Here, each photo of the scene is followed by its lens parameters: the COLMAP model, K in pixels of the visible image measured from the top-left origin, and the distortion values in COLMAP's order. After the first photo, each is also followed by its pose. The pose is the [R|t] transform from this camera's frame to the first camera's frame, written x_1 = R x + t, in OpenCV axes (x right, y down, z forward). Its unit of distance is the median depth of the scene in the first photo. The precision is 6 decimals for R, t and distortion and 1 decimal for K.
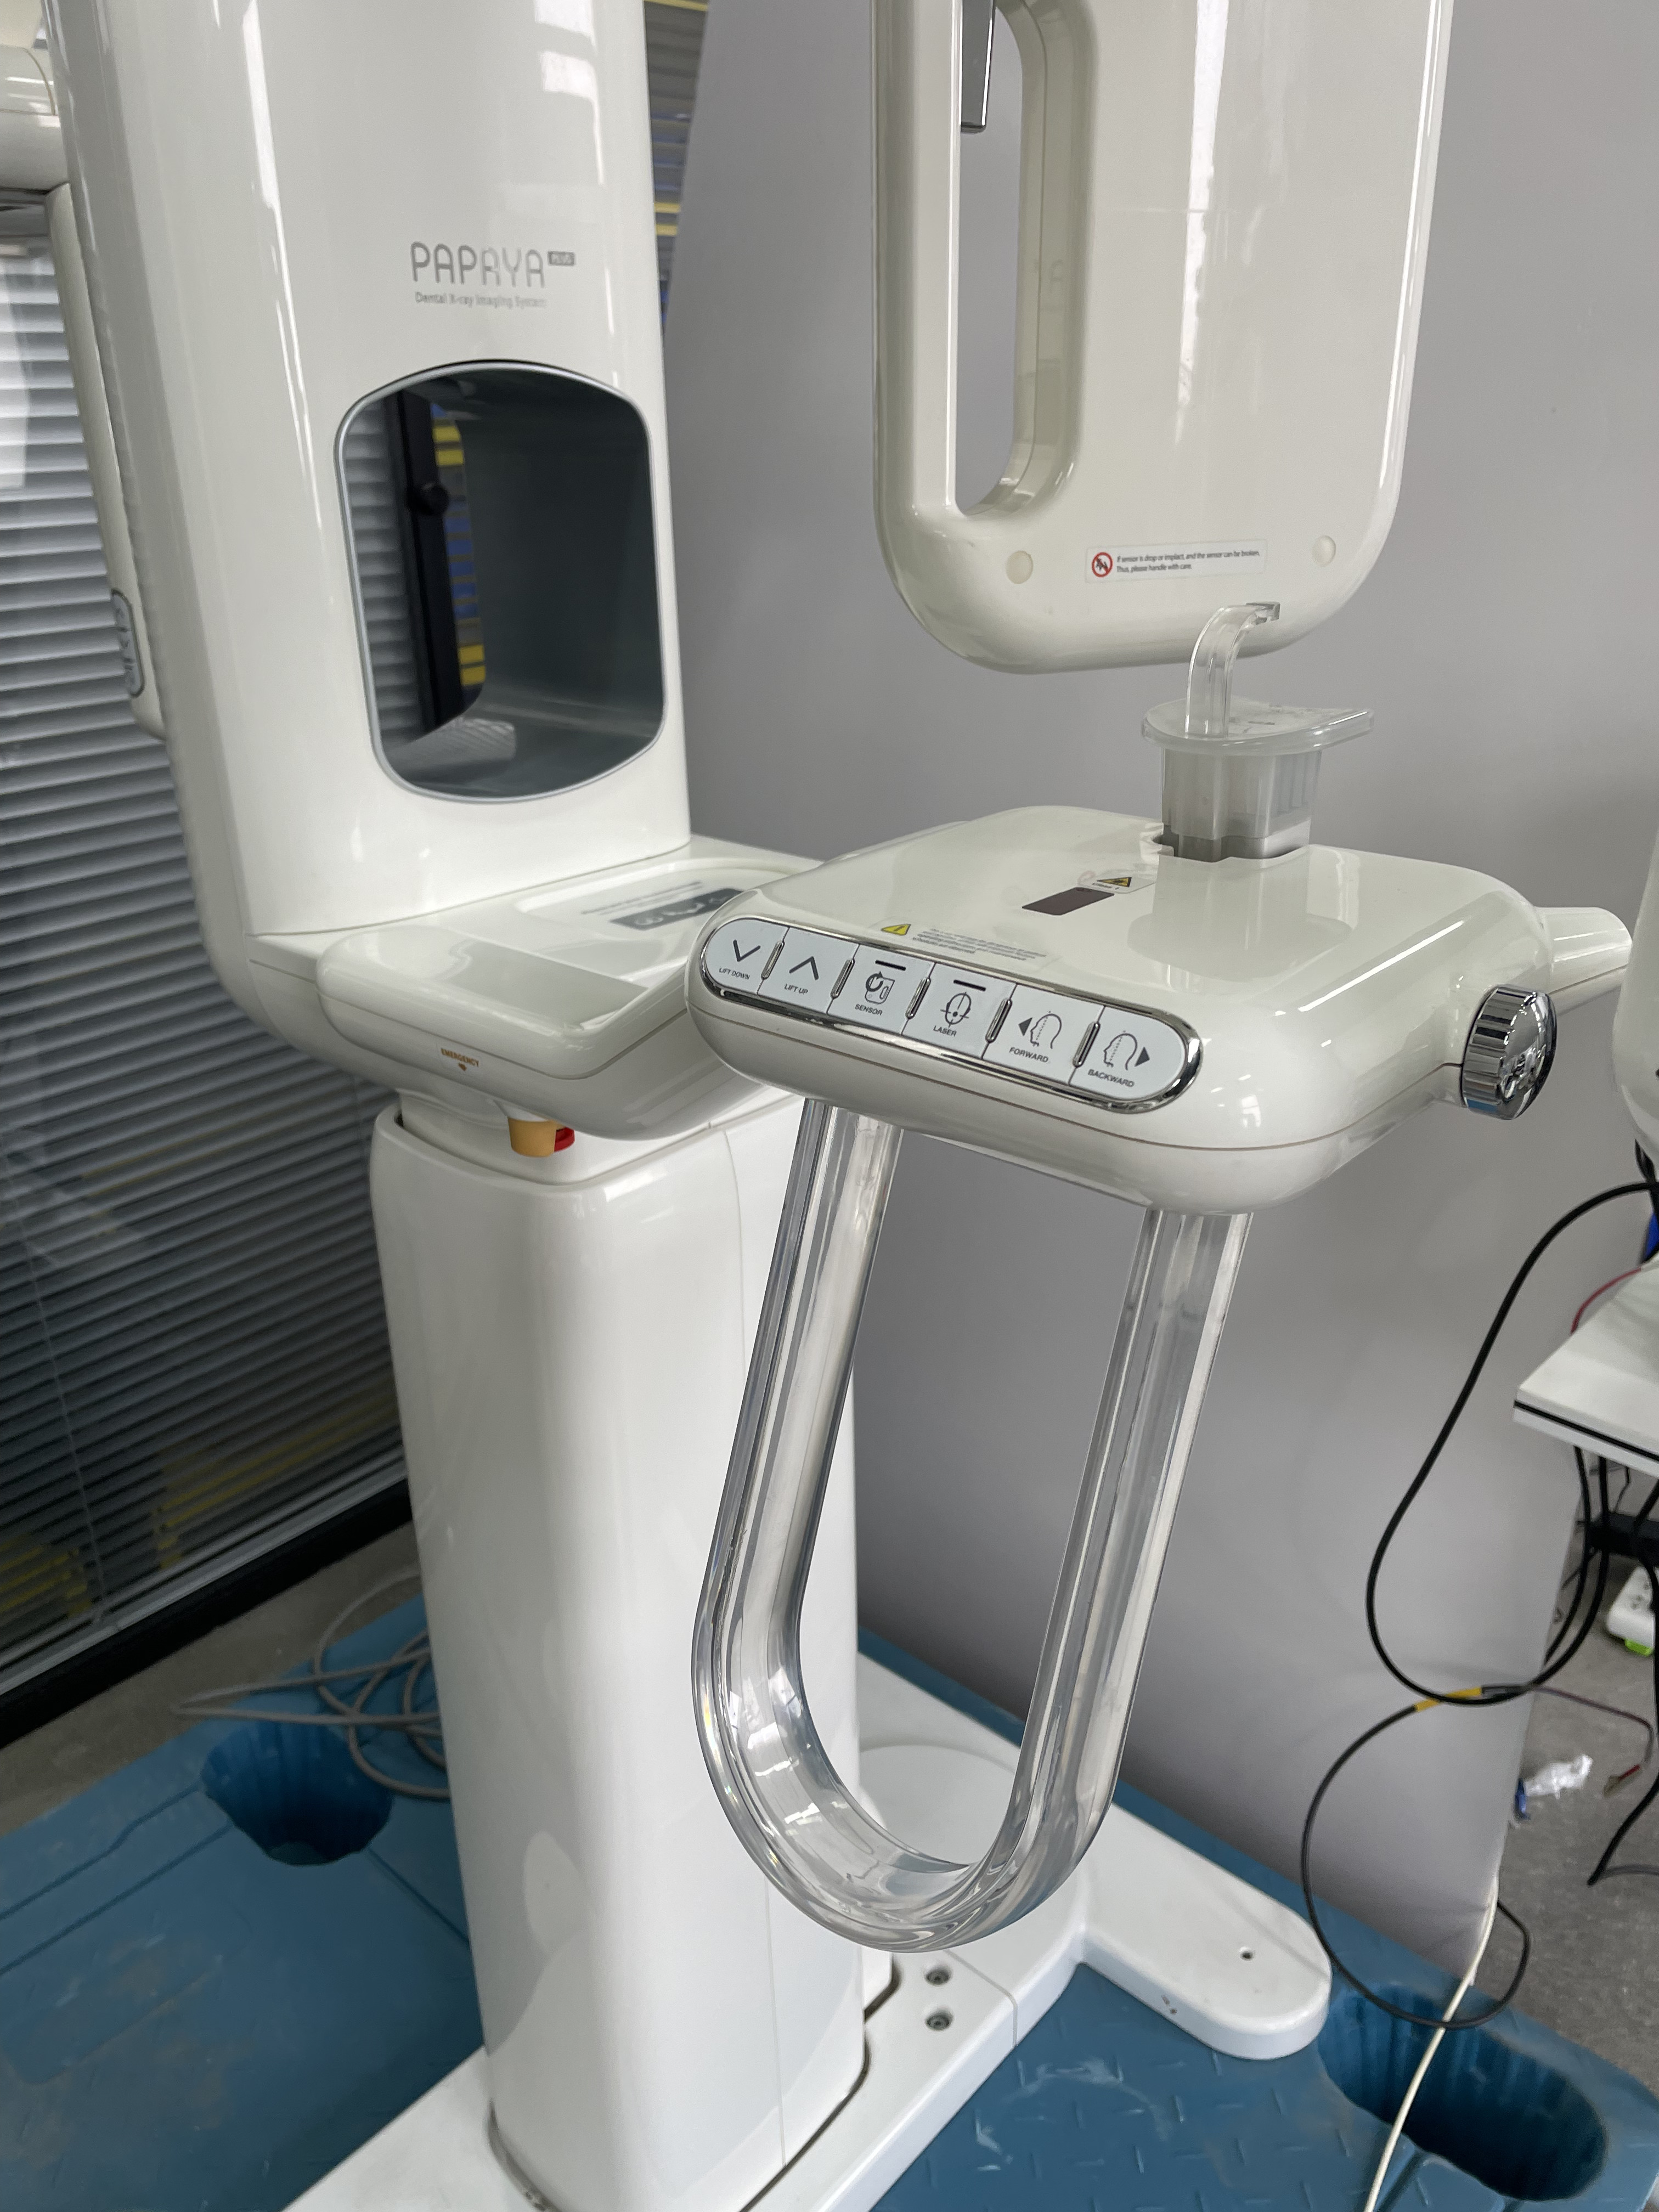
lens RADIAL K [[1636.5, 0, 846.9], [0, 1636.5, 1105.1], [0, 0, 1]] dist [0.084021, -0.110148]
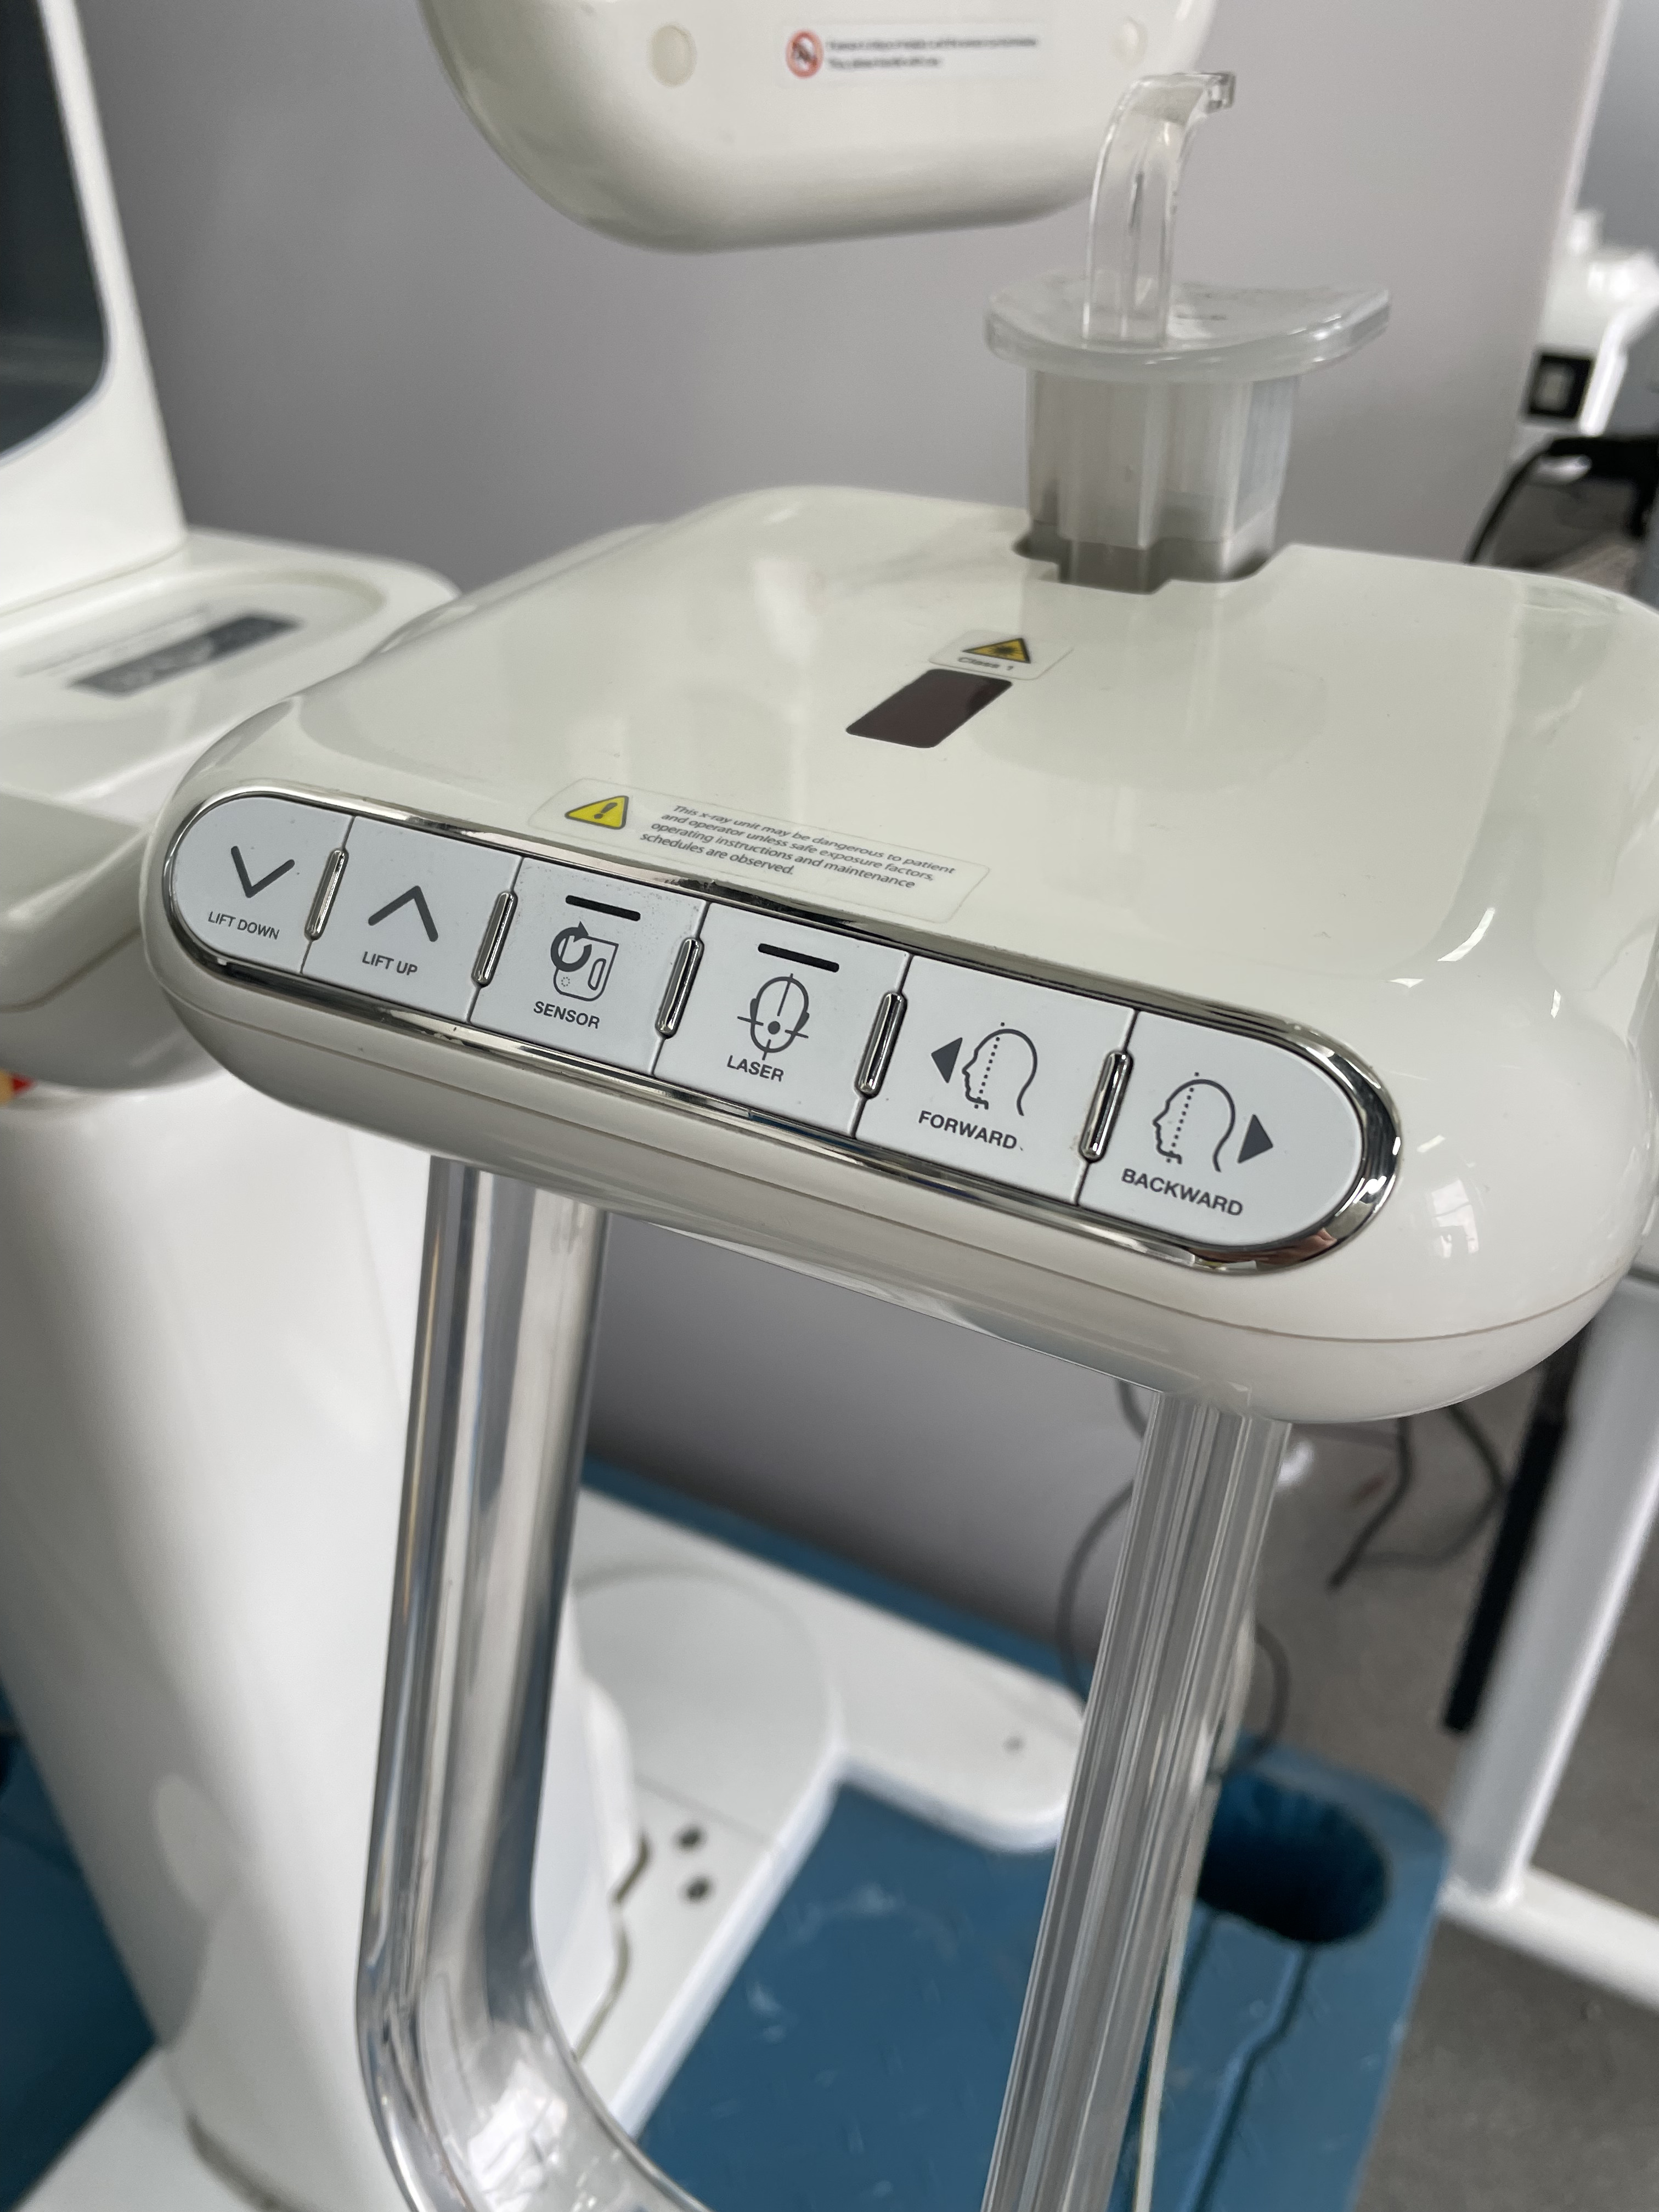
lens RADIAL K [[1679.6, 0, 857.1], [0, 1679.6, 1099.1], [0, 0, 1]] dist [0.069483, -0.134126]
pose [[0.968539, -0.126012, 0.214600, -0.007074], [0.083296, 0.976737, 0.197601, -0.075430], [-0.234508, -0.173510, 0.956504, 0.339121]]
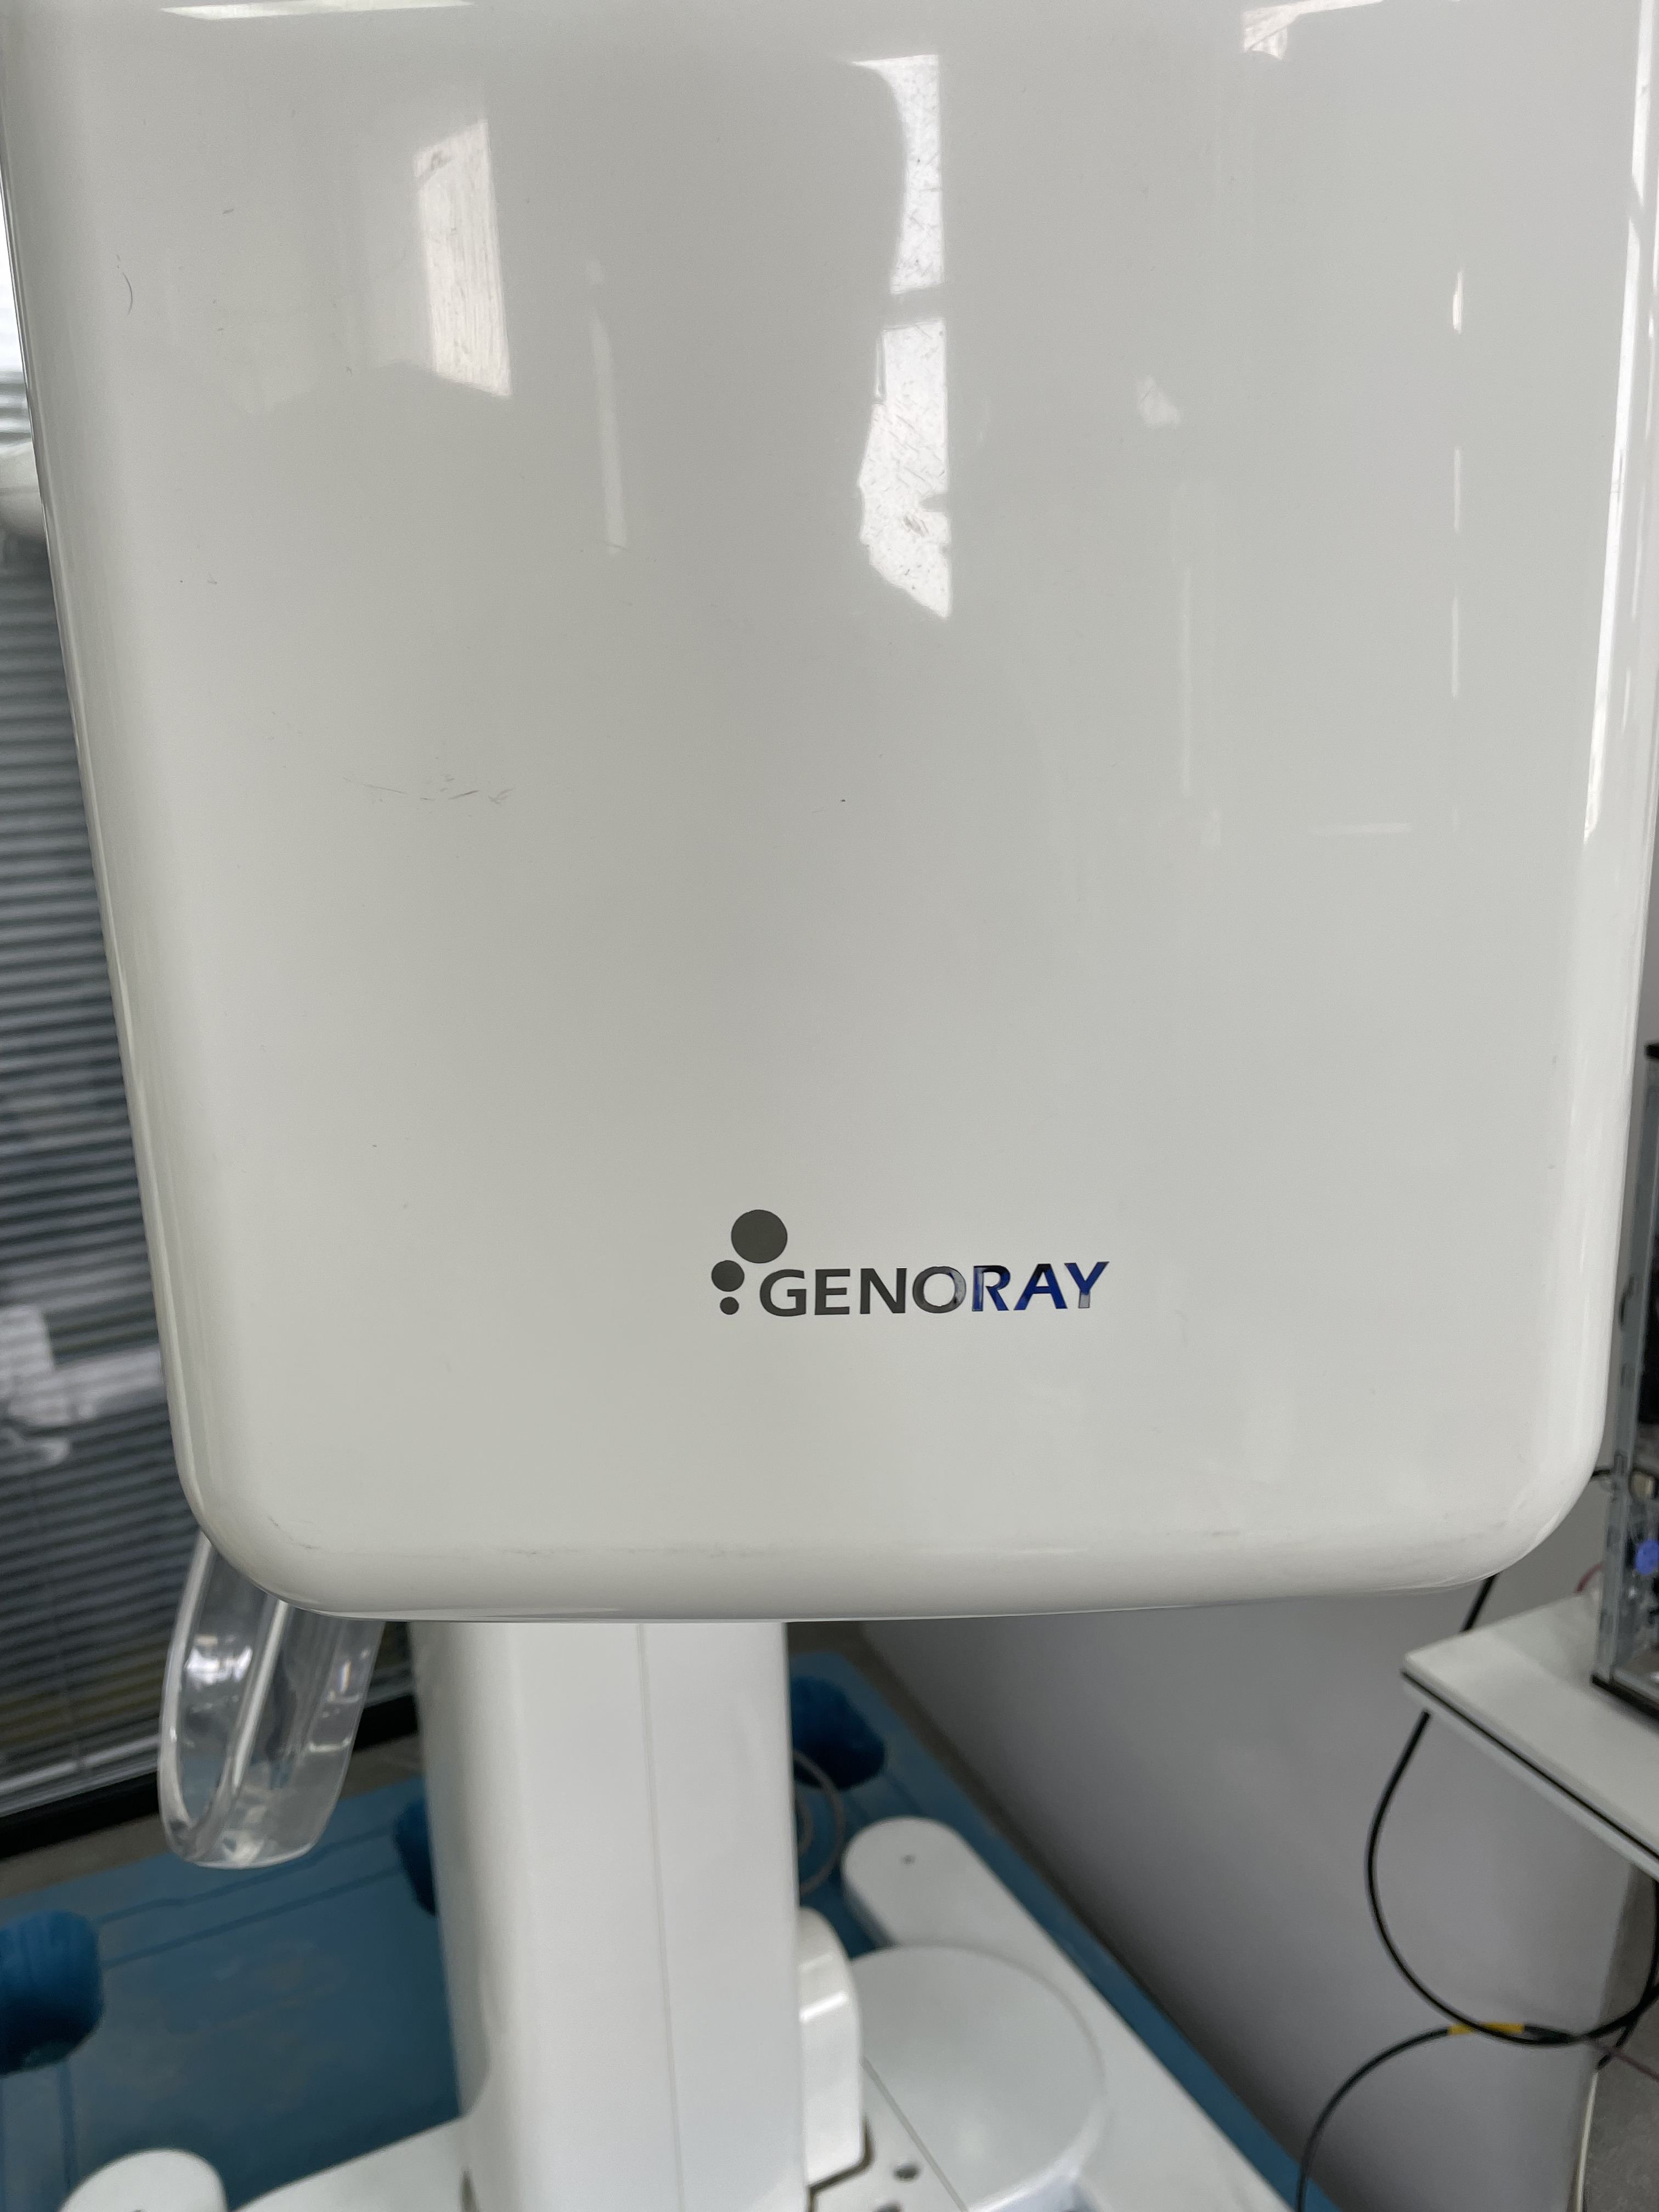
lens RADIAL K [[1704.1, 0, 831.9], [0, 1704.1, 1135.2], [0, 0, 1]] dist [-0.005232, -0.007312]
pose [[0.927755, 0.081689, -0.364140, 0.657929], [-0.121906, 0.988559, -0.088825, 0.000082], [0.352718, 0.126799, 0.927099, -0.098813]]
